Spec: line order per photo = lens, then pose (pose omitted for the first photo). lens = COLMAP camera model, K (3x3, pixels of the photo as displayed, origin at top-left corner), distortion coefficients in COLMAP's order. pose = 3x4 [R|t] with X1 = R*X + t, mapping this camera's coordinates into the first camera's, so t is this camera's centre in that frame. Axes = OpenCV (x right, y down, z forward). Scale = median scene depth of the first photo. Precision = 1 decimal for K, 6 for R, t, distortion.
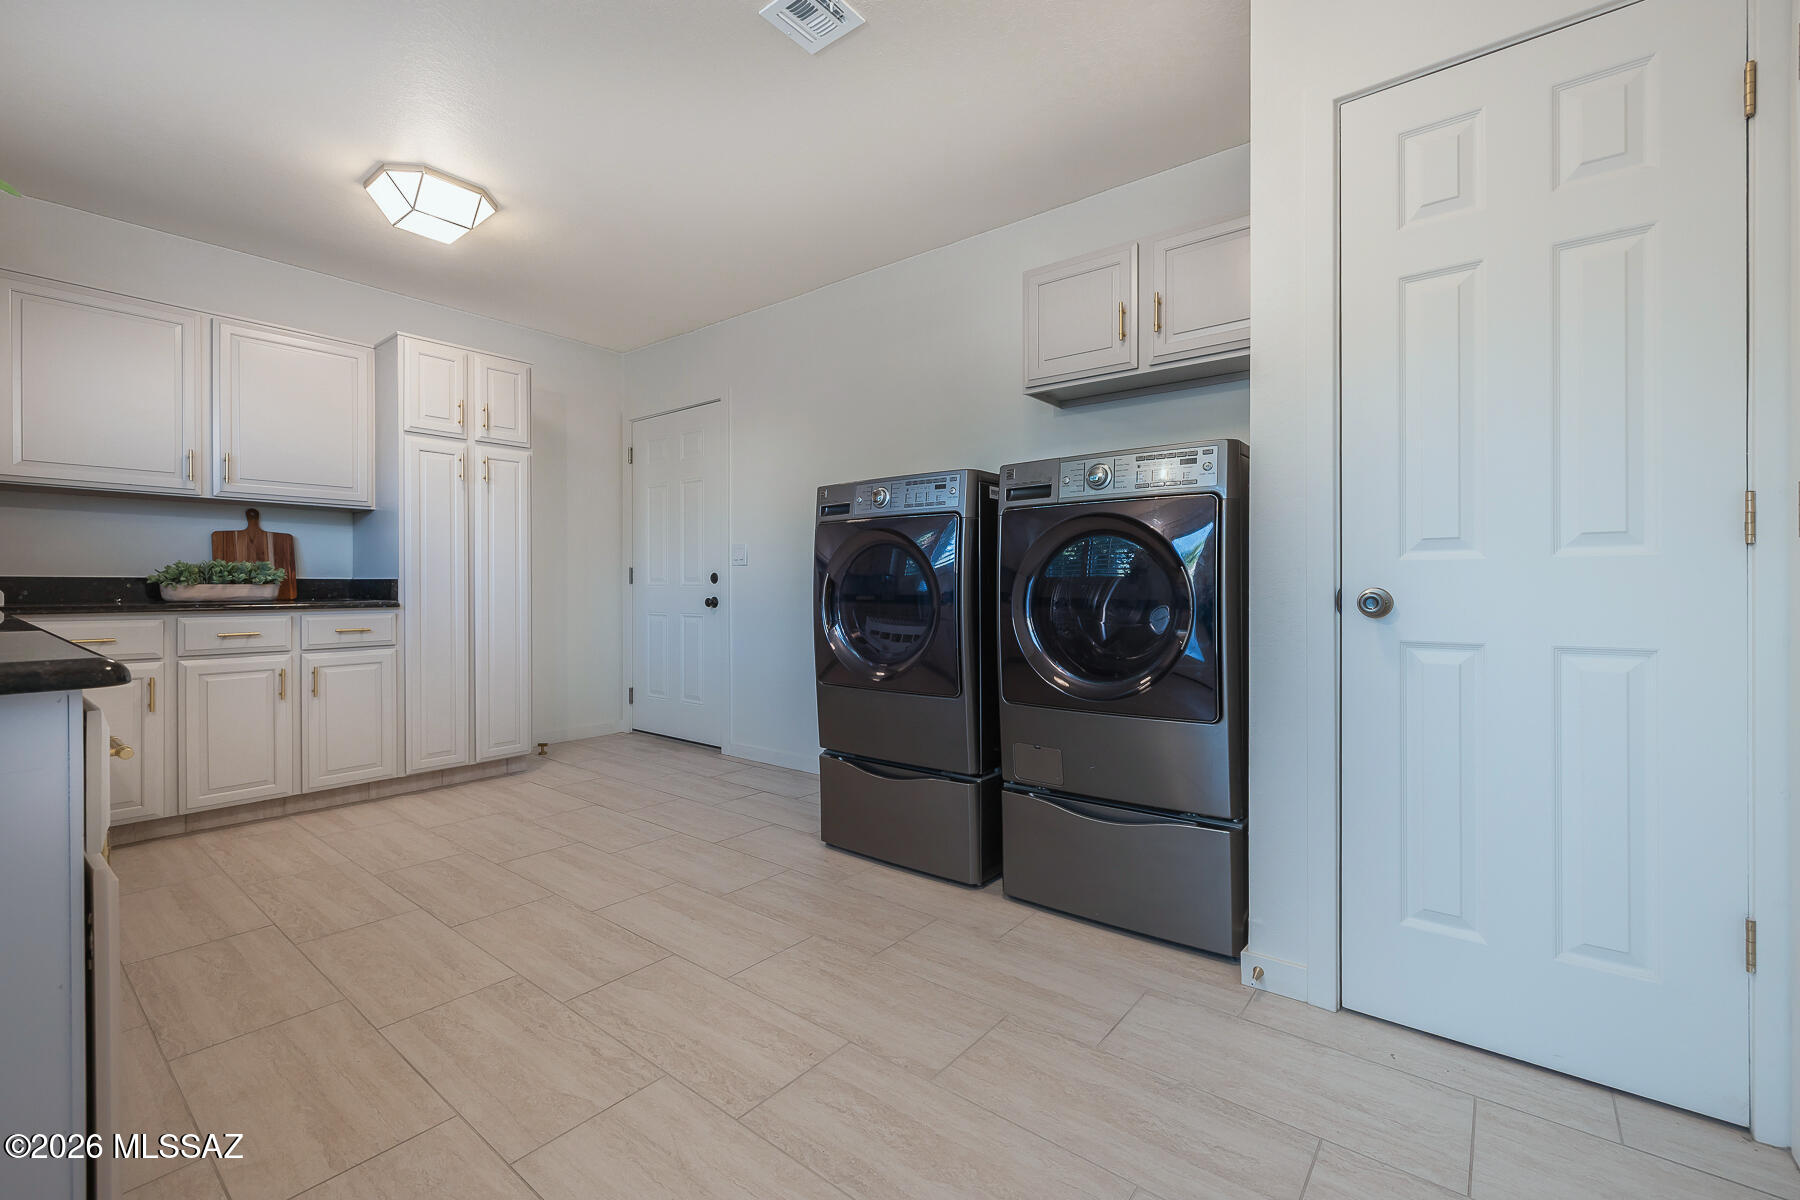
lens RADIAL K [[763.6, 0, 896.5], [0, 763.6, 585.3], [0, 0, 1]] dist [0.001210, 0.000154]
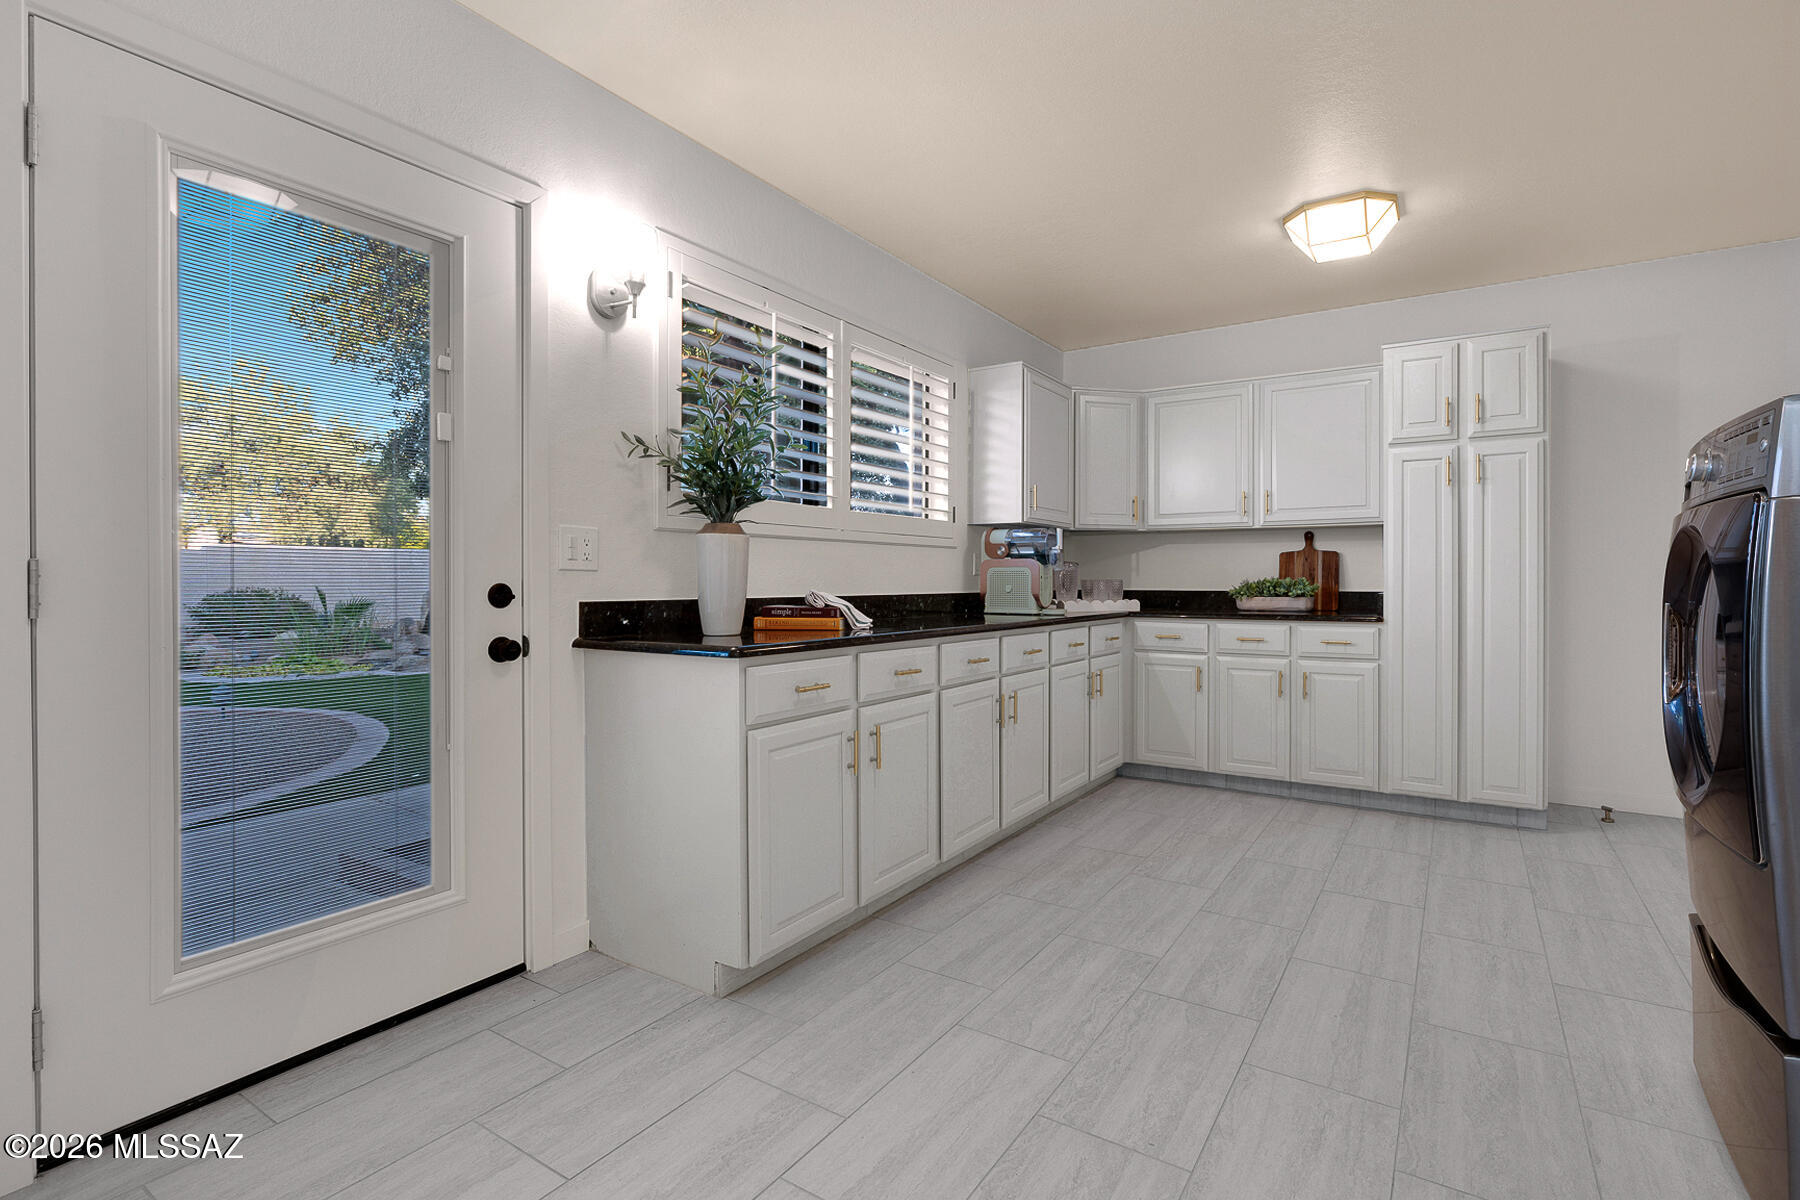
lens RADIAL K [[844.9, 0, 906.5], [0, 844.9, 578.0], [0, 0, 1]] dist [-0.005957, 0.000269]
pose [[0.096865, -0.003893, -0.995290, 0.410758], [0.001789, 0.999991, -0.003738, -0.027565], [0.995296, -0.001419, 0.096871, 0.292423]]
